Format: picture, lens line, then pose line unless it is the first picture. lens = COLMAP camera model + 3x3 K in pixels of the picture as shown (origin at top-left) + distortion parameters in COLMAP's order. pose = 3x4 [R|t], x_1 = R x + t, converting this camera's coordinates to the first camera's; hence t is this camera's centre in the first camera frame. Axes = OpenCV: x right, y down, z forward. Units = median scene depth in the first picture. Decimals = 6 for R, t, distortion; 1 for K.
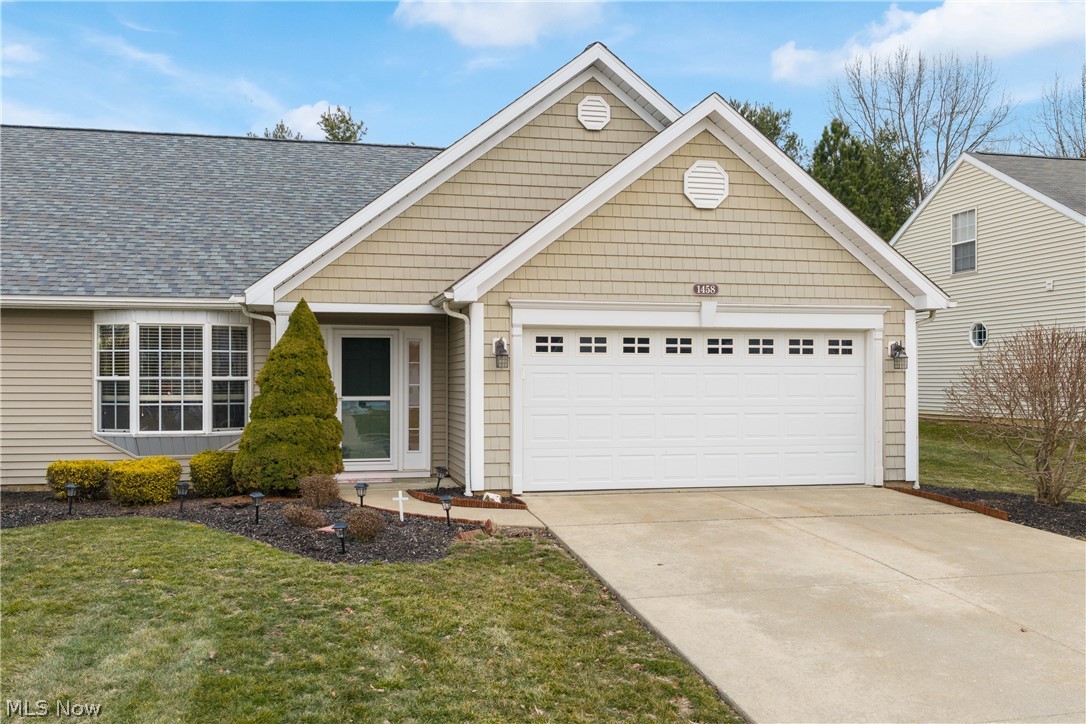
lens RADIAL K [[980.4, 0, 544.0], [0, 980.4, 395.9], [0, 0, 1]] dist [0.000681, -0.012793]
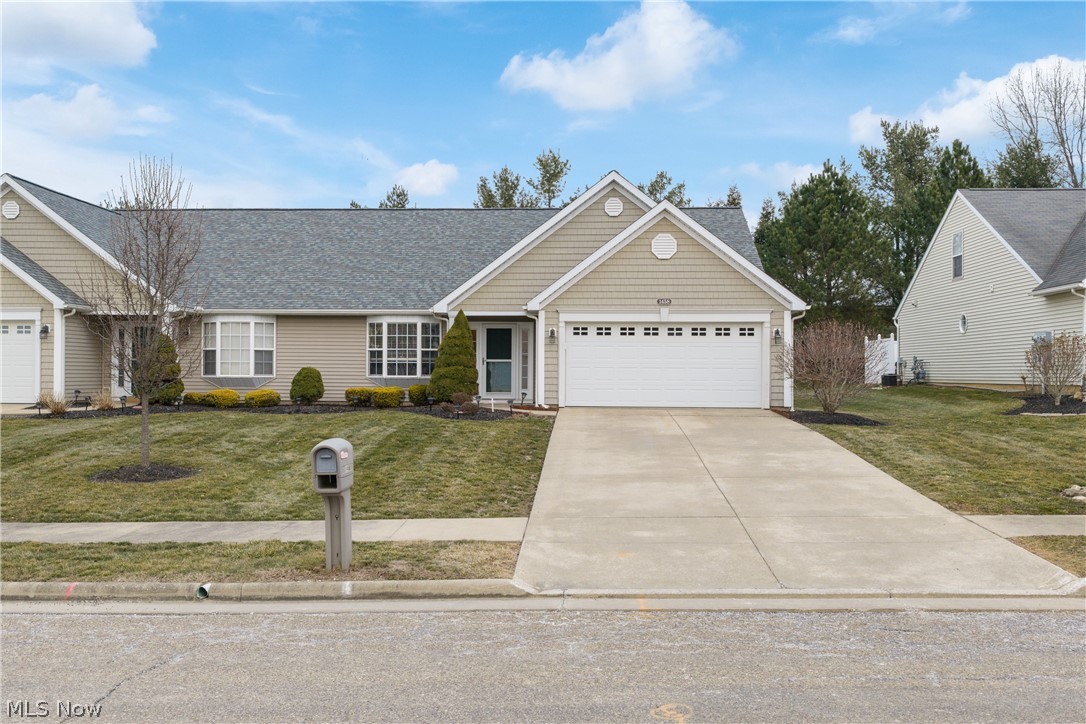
lens RADIAL K [[980.4, 0, 544.0], [0, 980.4, 395.9], [0, 0, 1]] dist [0.000681, -0.012793]
pose [[0.964968, 0.011551, -0.262112, 0.426594], [-0.008981, 0.999899, 0.011000, 0.052702], [0.262212, -0.008260, 0.964975, -0.859297]]
